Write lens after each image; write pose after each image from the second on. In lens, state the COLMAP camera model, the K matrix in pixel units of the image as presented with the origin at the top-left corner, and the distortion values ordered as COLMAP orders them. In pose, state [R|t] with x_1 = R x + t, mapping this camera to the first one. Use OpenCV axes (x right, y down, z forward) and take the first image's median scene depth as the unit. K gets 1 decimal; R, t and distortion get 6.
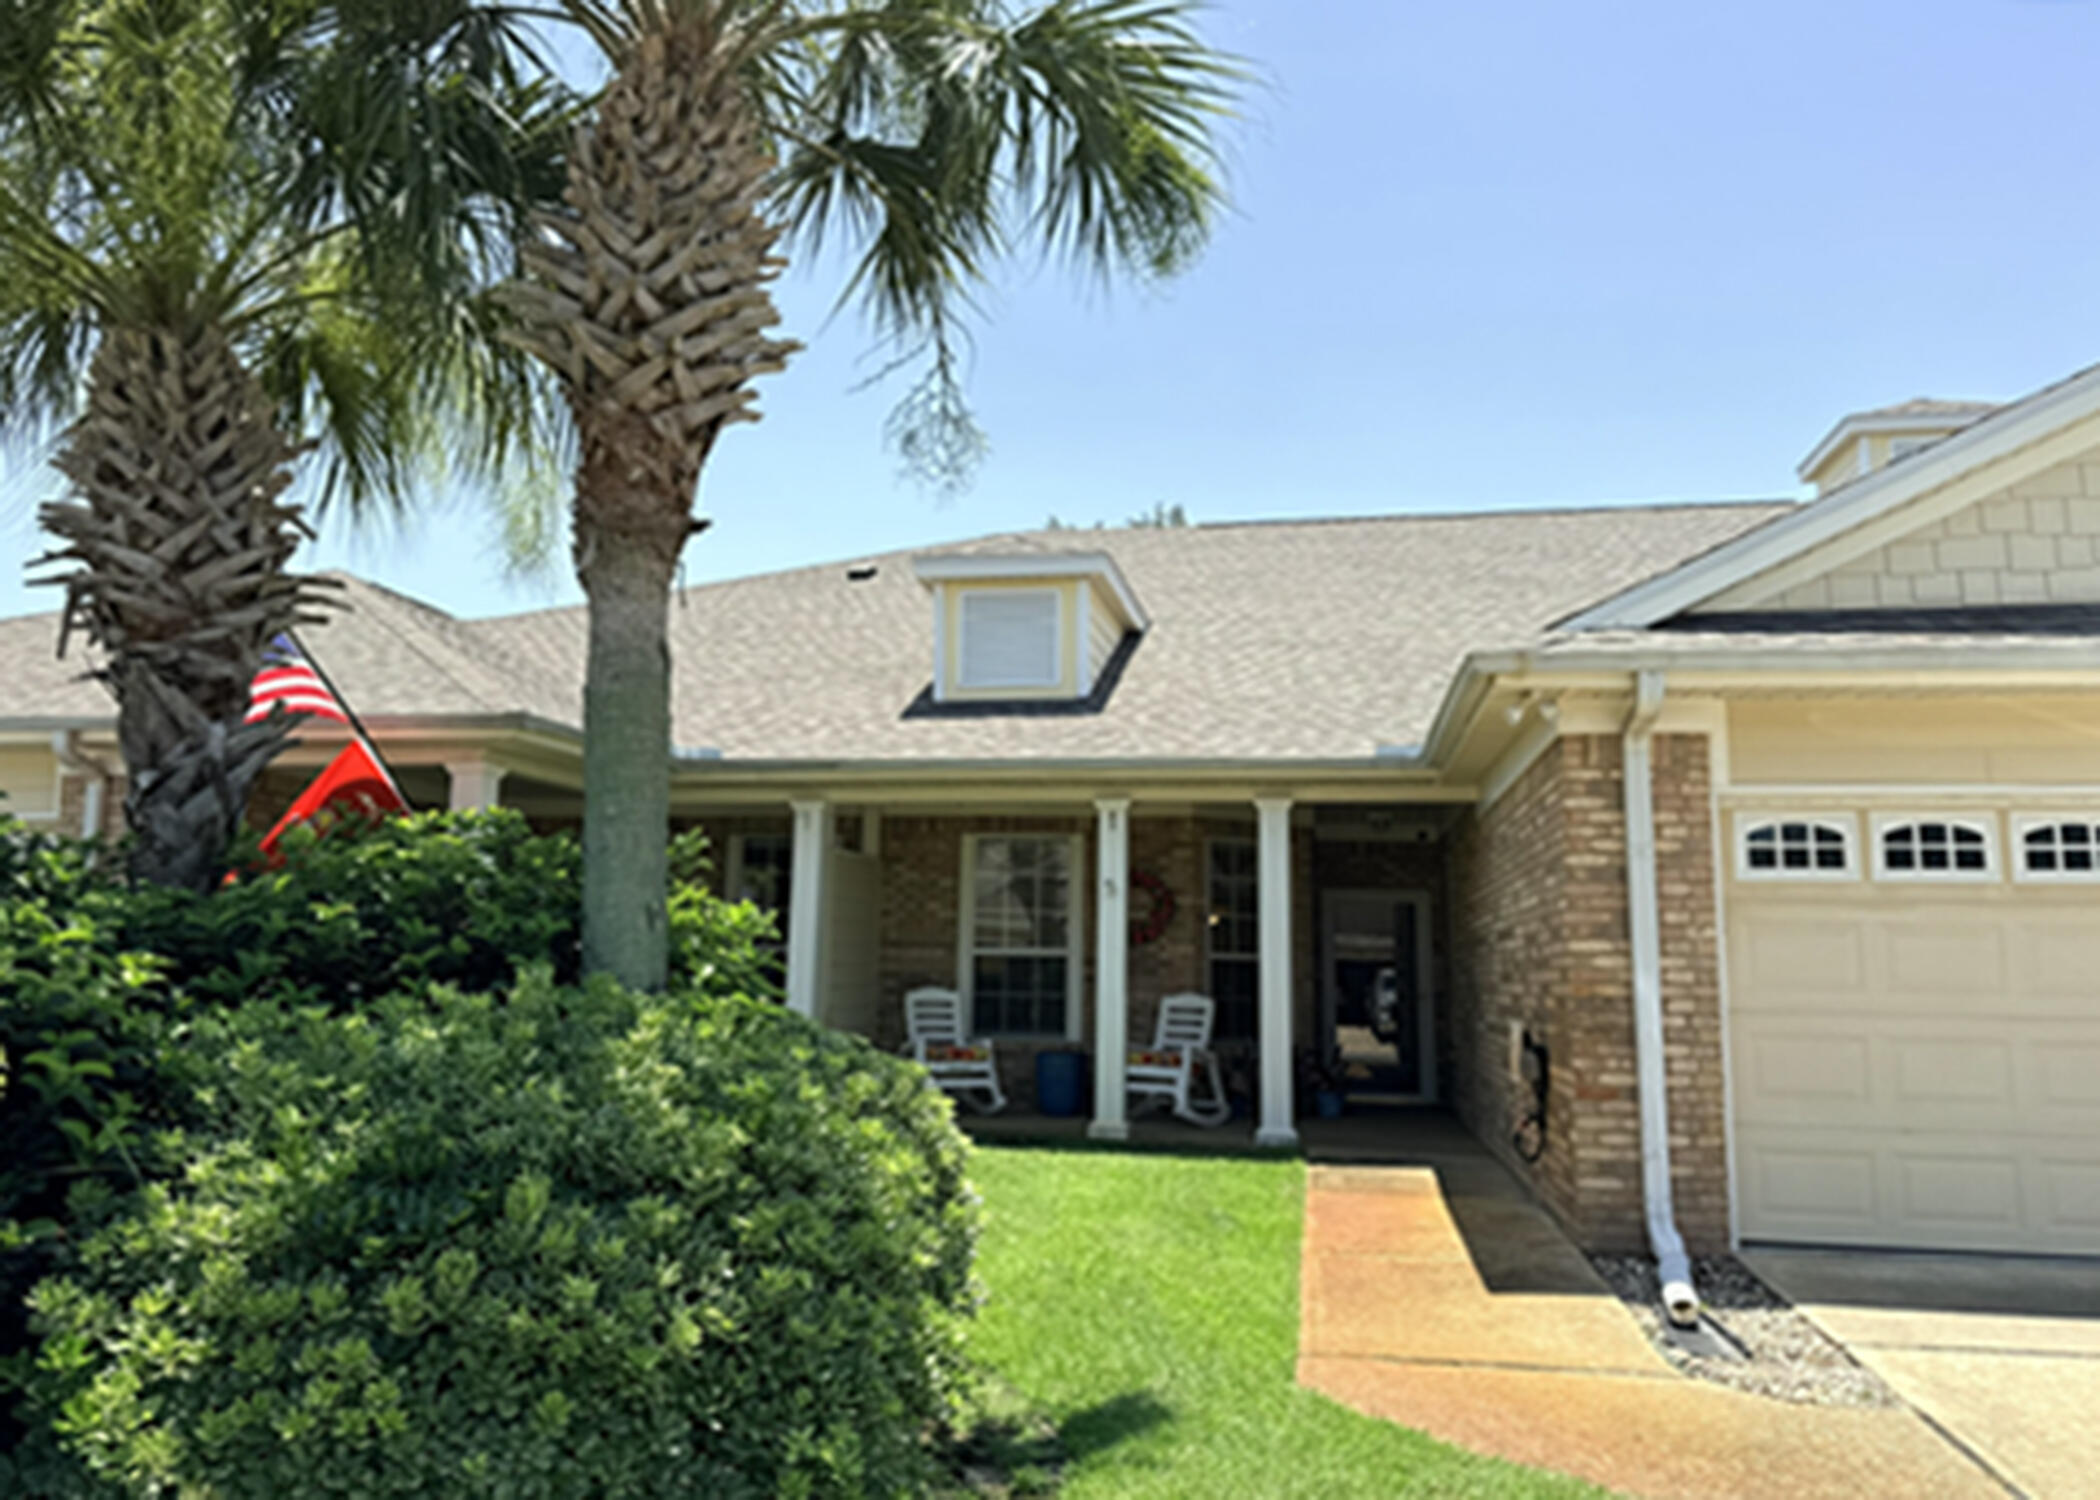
lens RADIAL K [[1486.2, 0, 934.5], [0, 1486.2, 759.2], [0, 0, 1]] dist [-0.000497, -0.004028]
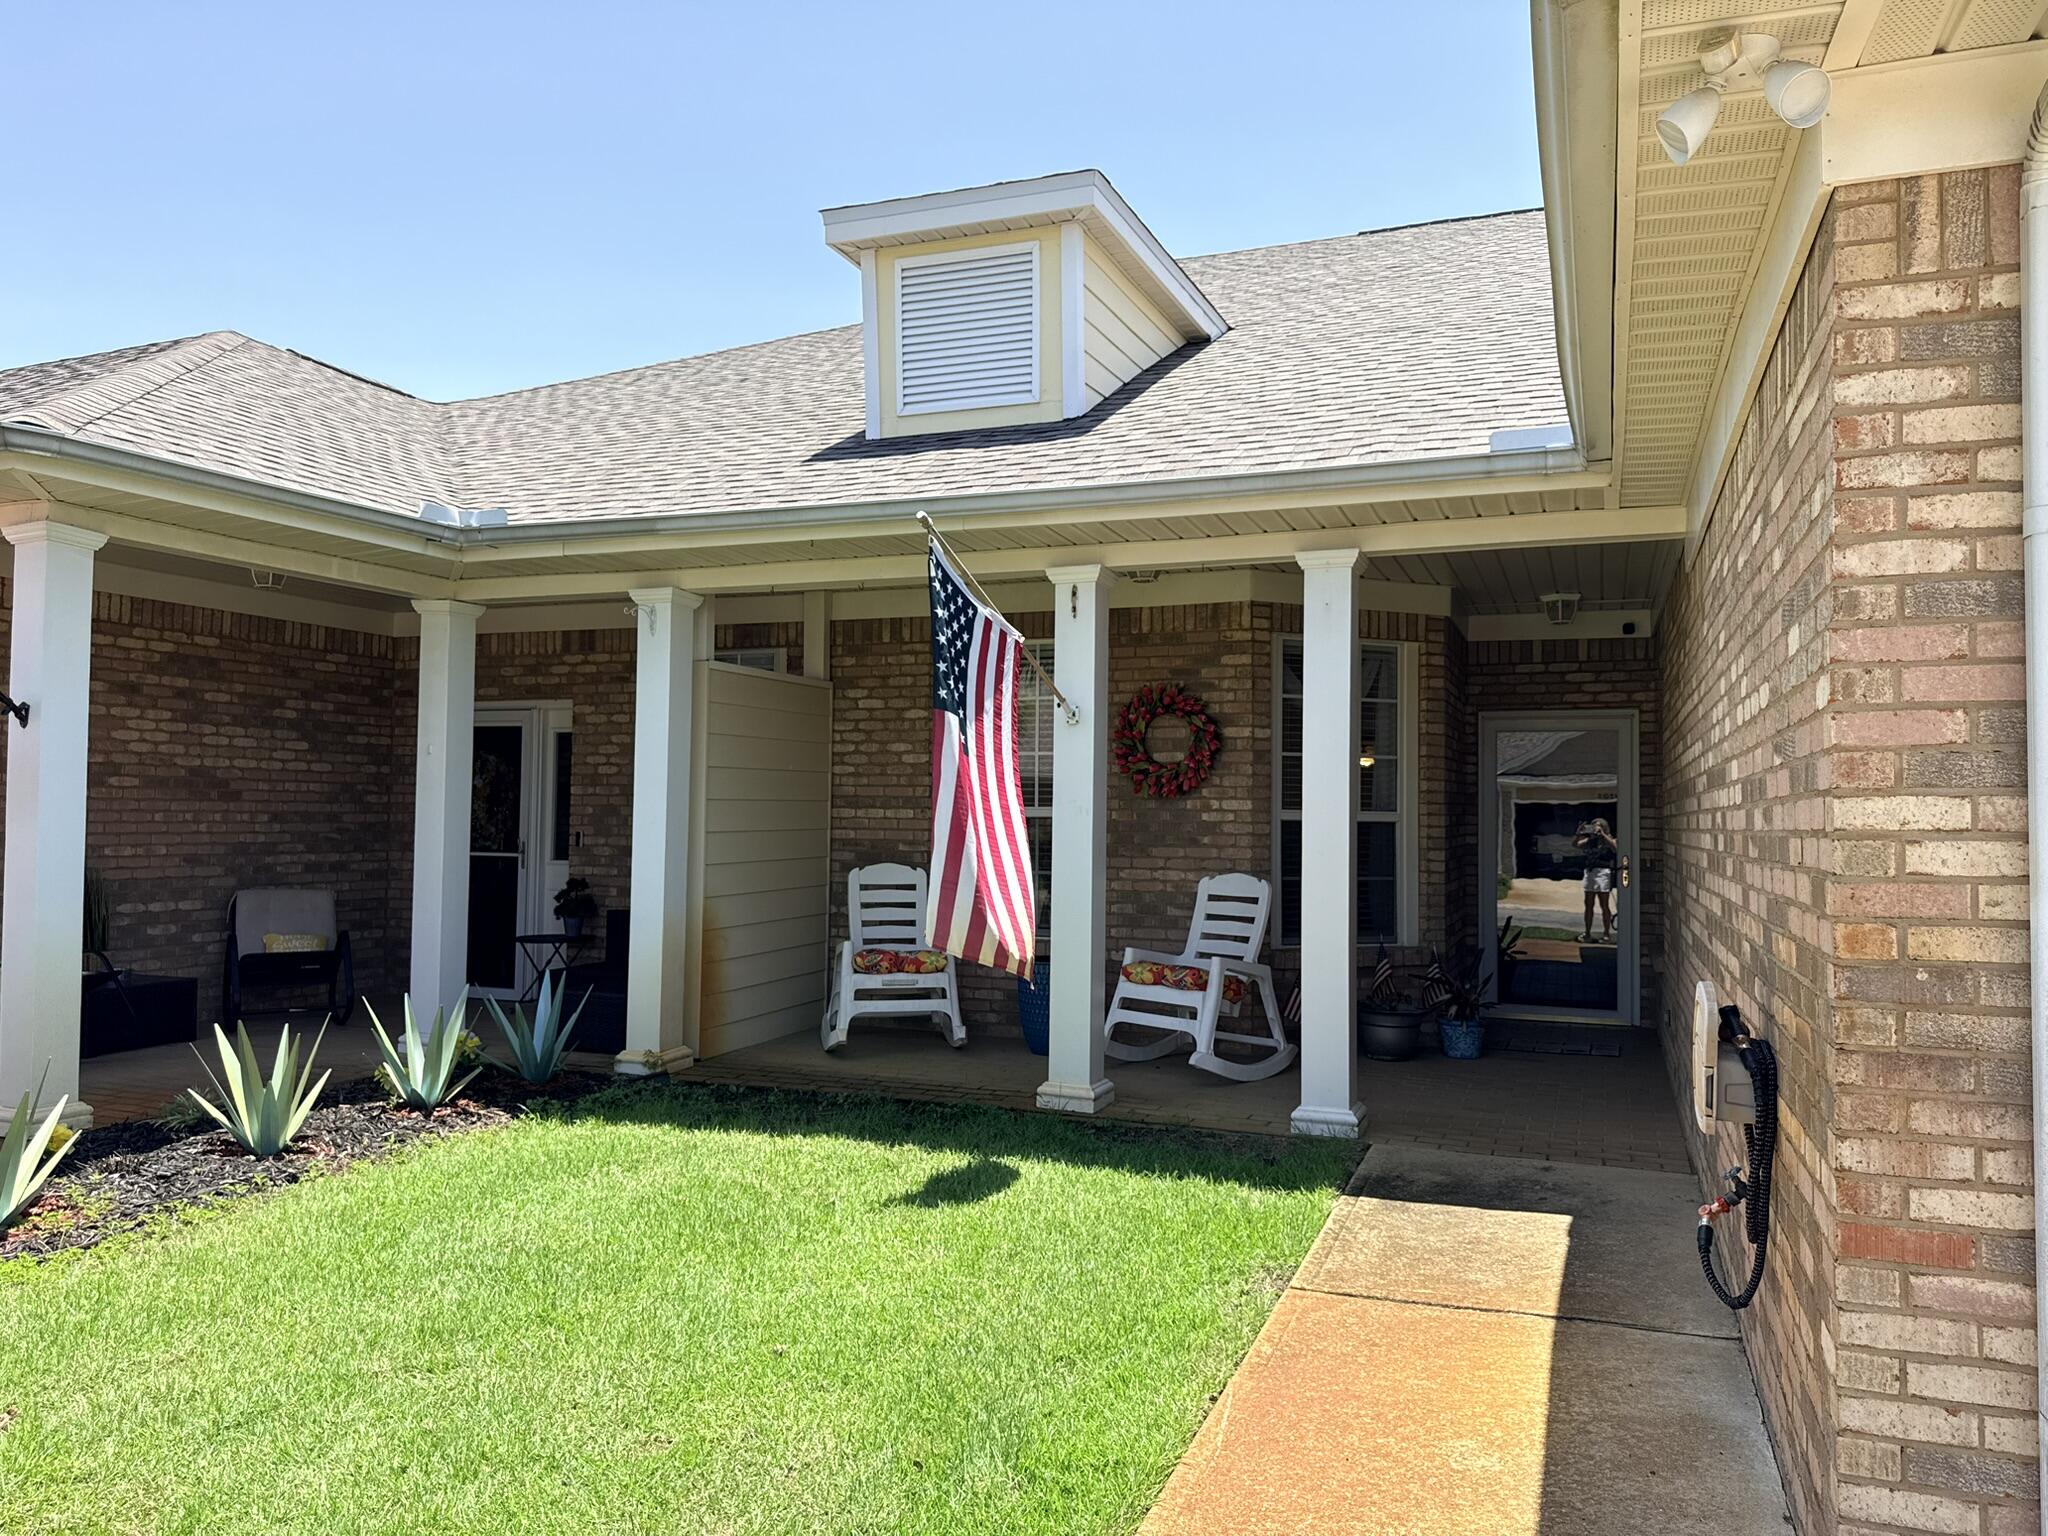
lens RADIAL K [[1479.6, 0, 1068.4], [0, 1479.6, 773.5], [0, 0, 1]] dist [0.116496, -0.145841]
pose [[0.995814, -0.013518, -0.090398, 0.176932], [0.023449, 0.993687, 0.109707, 0.046575], [0.088344, -0.111368, 0.989845, 0.400331]]
